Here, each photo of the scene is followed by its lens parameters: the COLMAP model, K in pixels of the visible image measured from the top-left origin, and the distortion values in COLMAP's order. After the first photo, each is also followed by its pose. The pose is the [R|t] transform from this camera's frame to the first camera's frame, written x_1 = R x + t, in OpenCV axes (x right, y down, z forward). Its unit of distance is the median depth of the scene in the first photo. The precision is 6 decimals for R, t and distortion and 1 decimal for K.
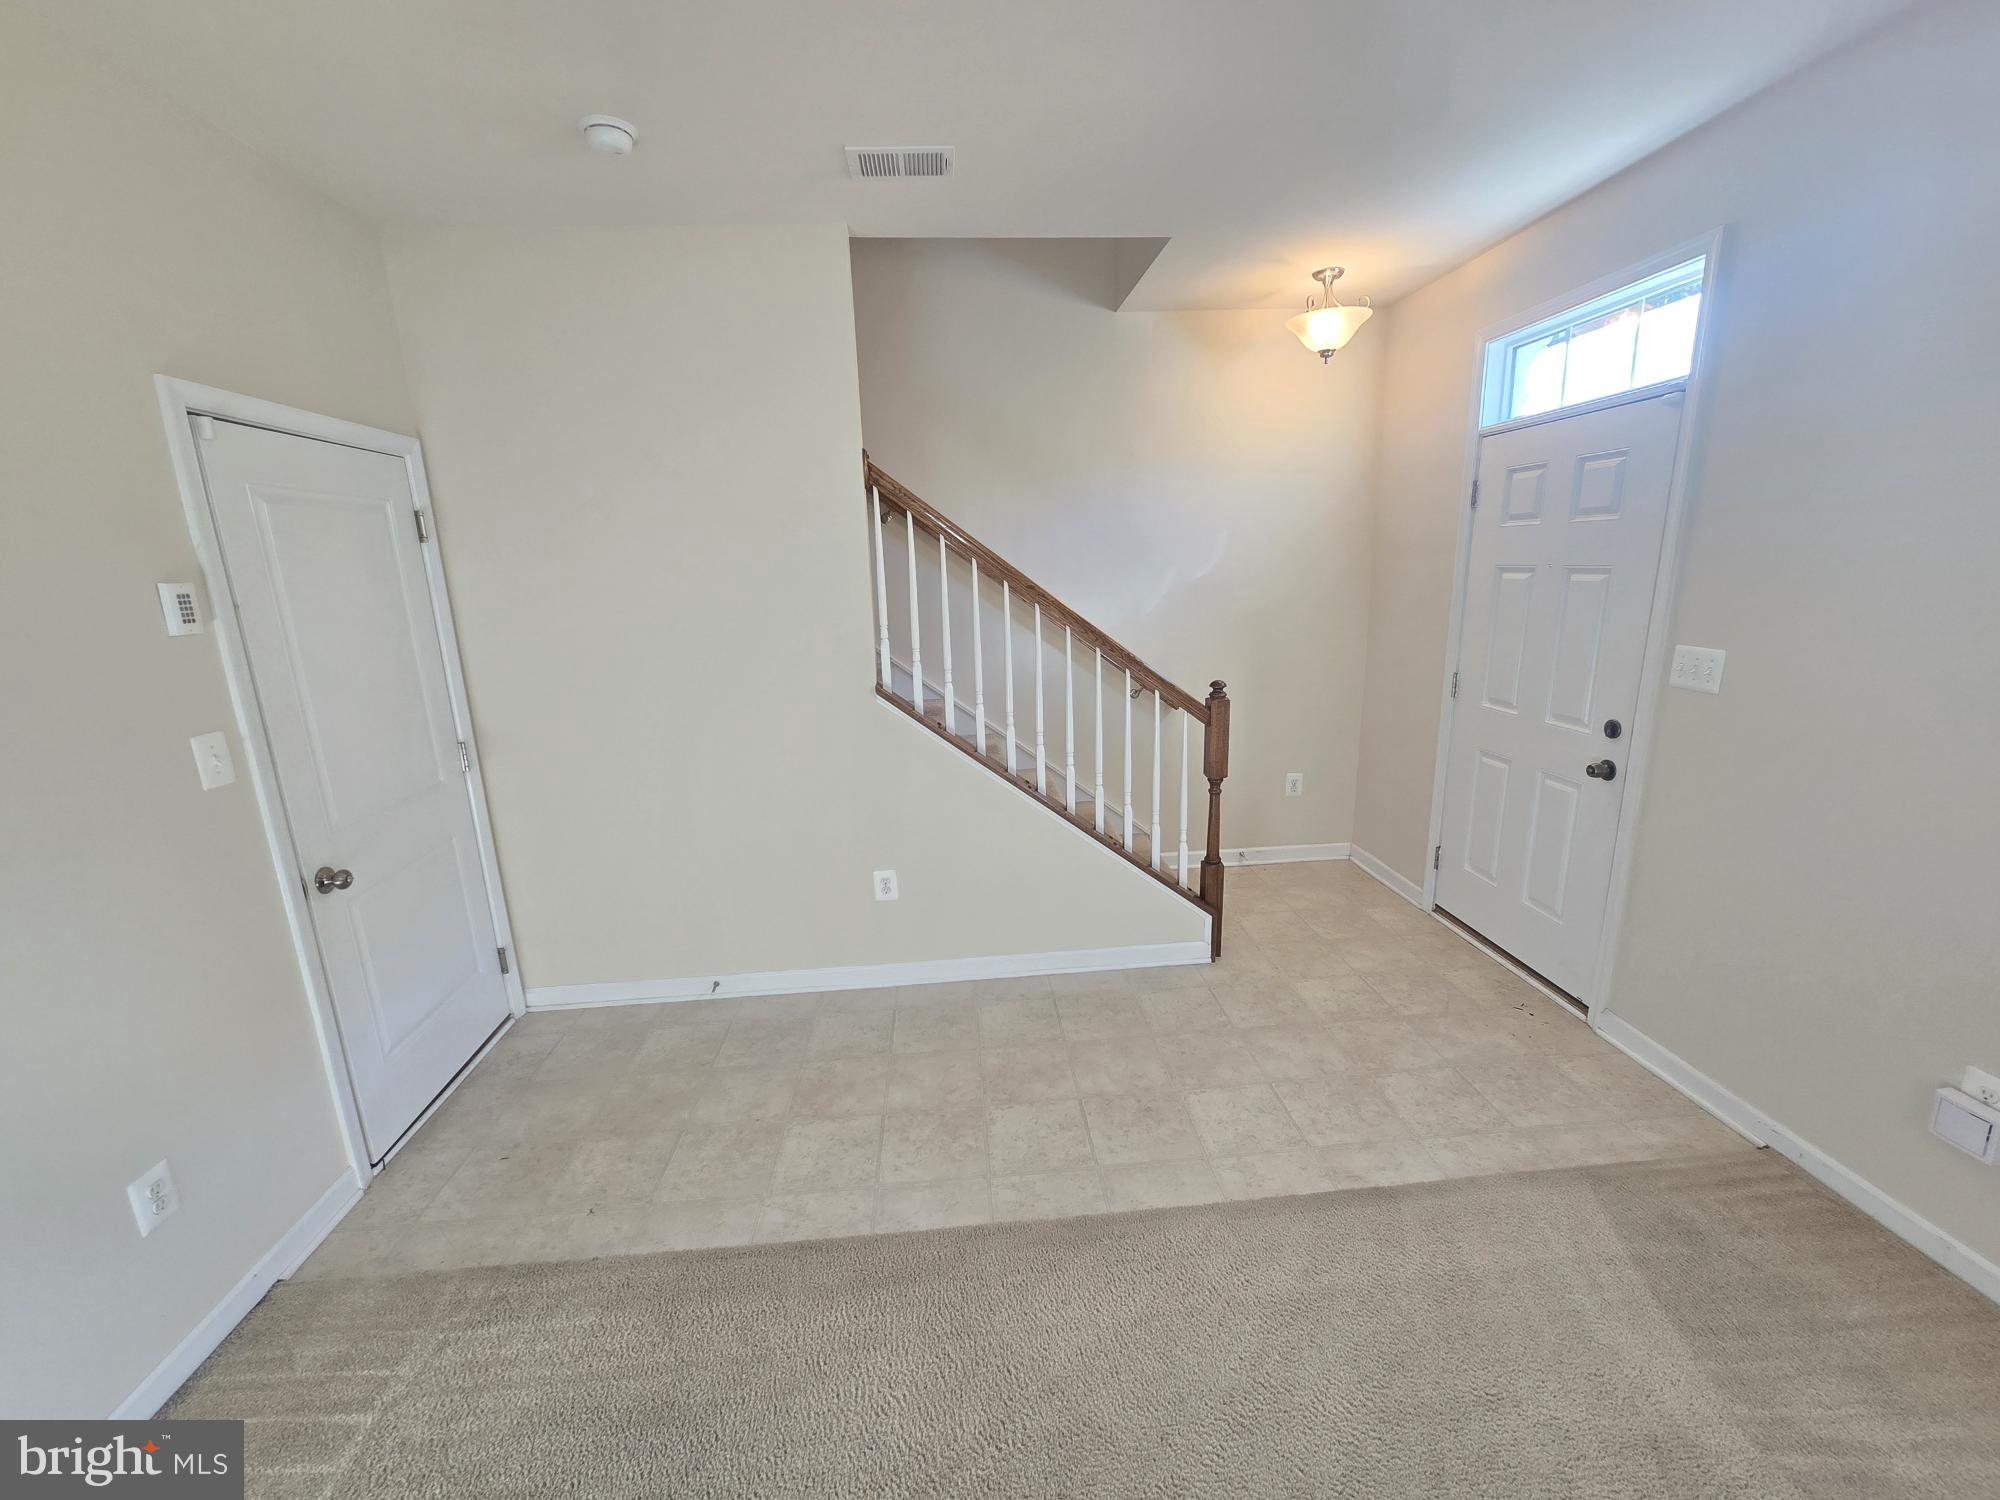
lens RADIAL K [[814.9, 0, 998.7], [0, 814.9, 749.1], [0, 0, 1]] dist [-0.002965, 0.000468]
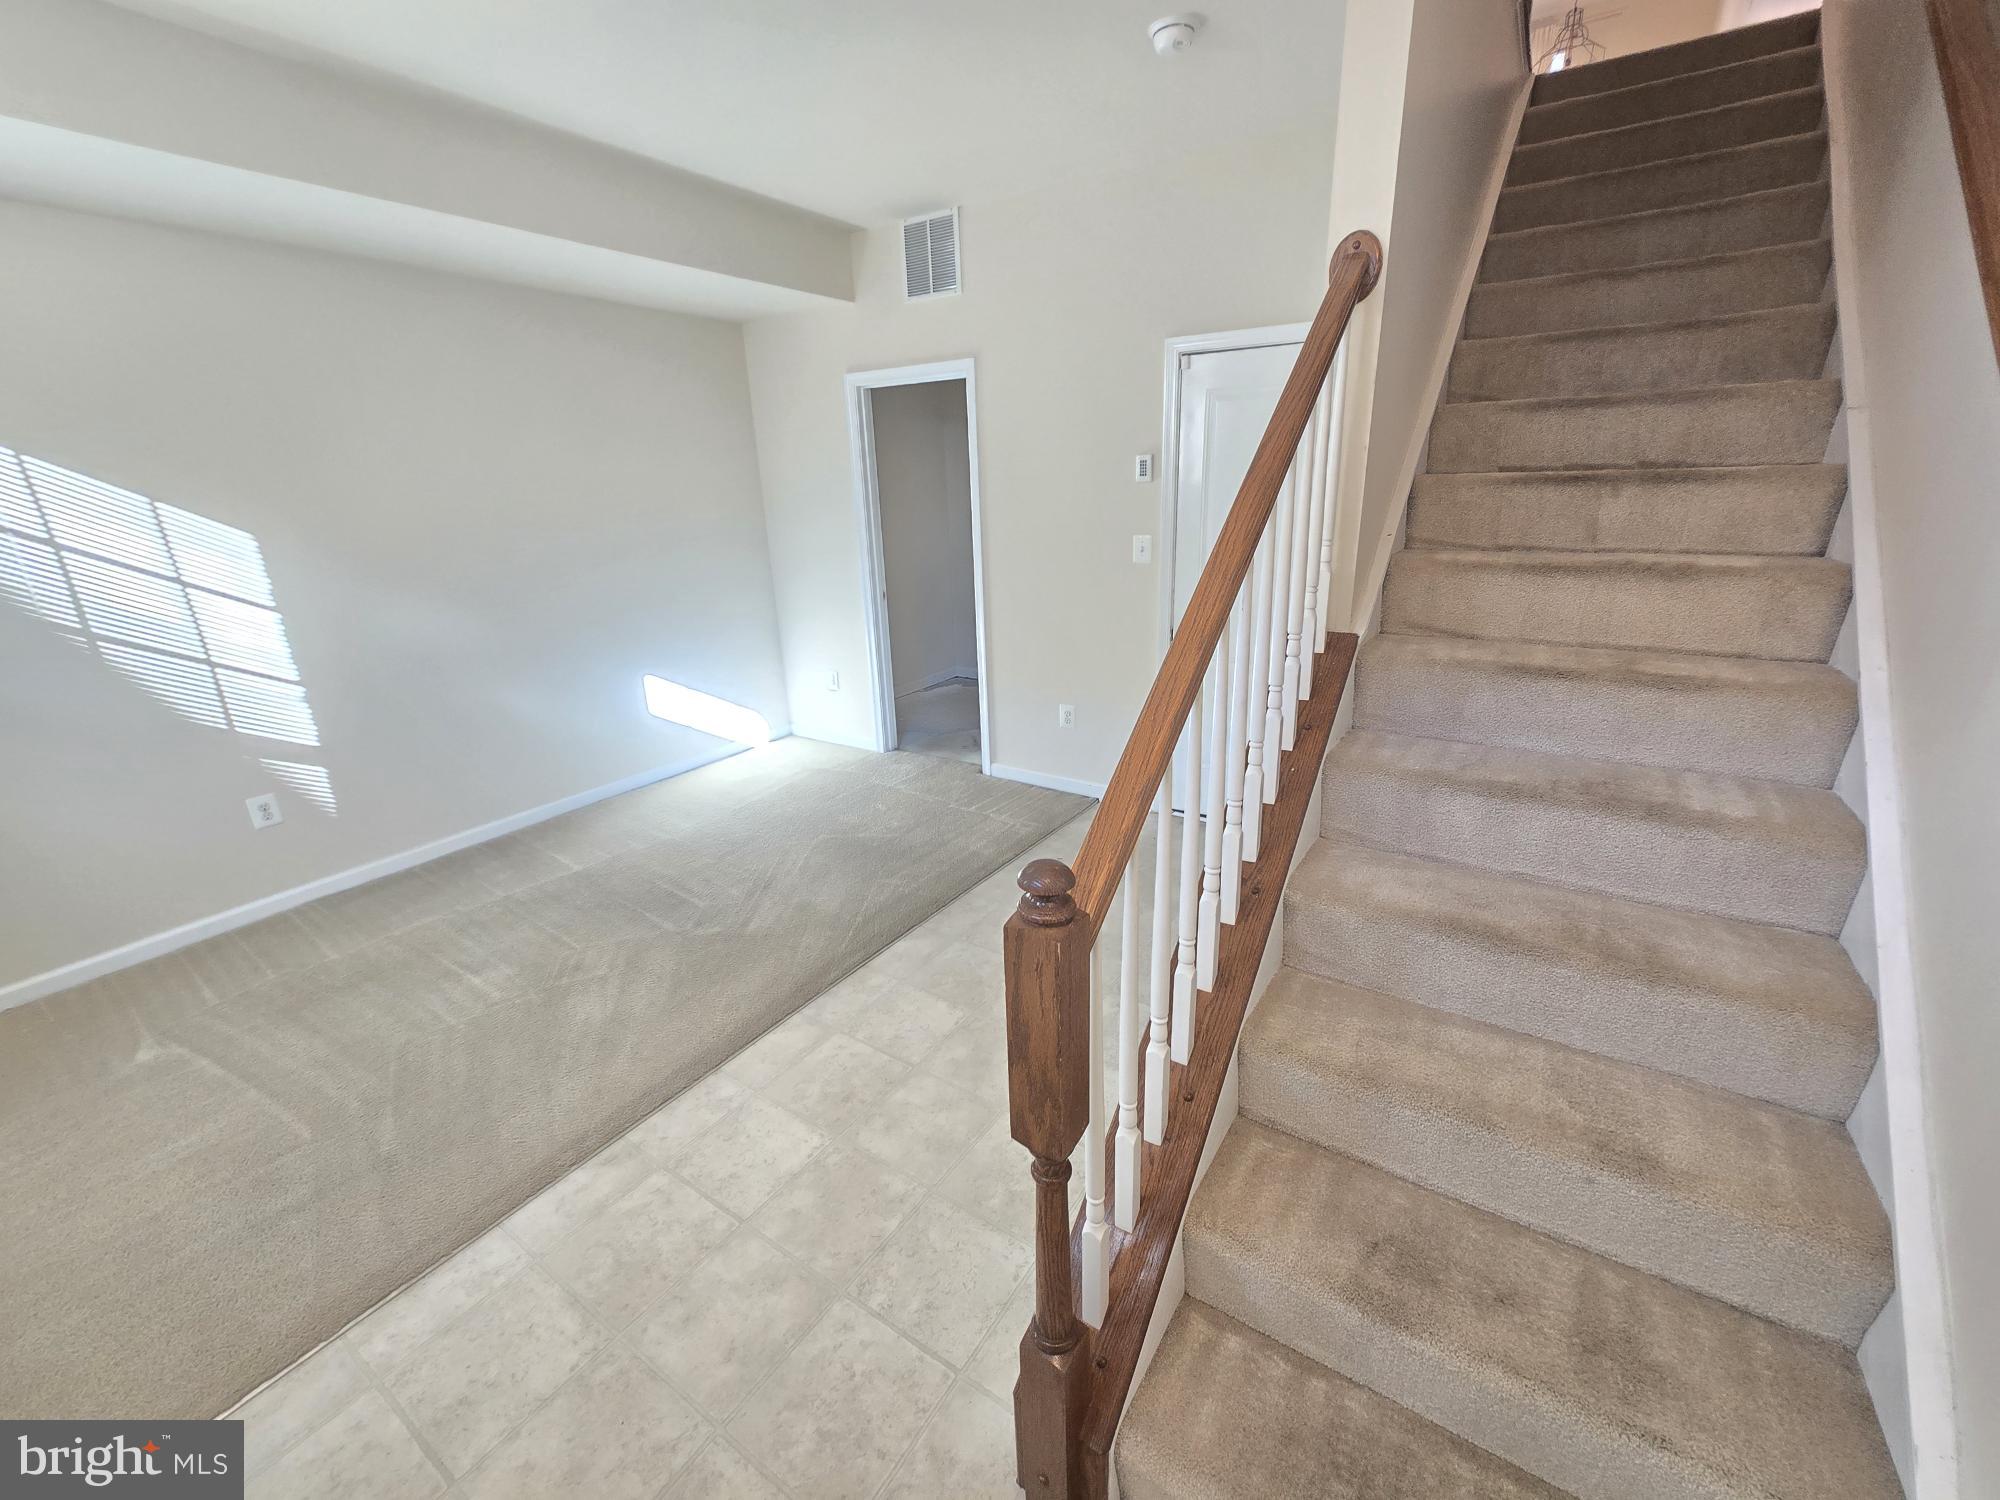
lens RADIAL K [[814.9, 0, 998.7], [0, 814.9, 749.1], [0, 0, 1]] dist [-0.002965, 0.000468]
pose [[-0.612012, 0.294126, -0.734119, 0.650000], [-0.141981, 0.872322, 0.467862, -0.341339], [0.777999, 0.390568, -0.492112, 1.486176]]
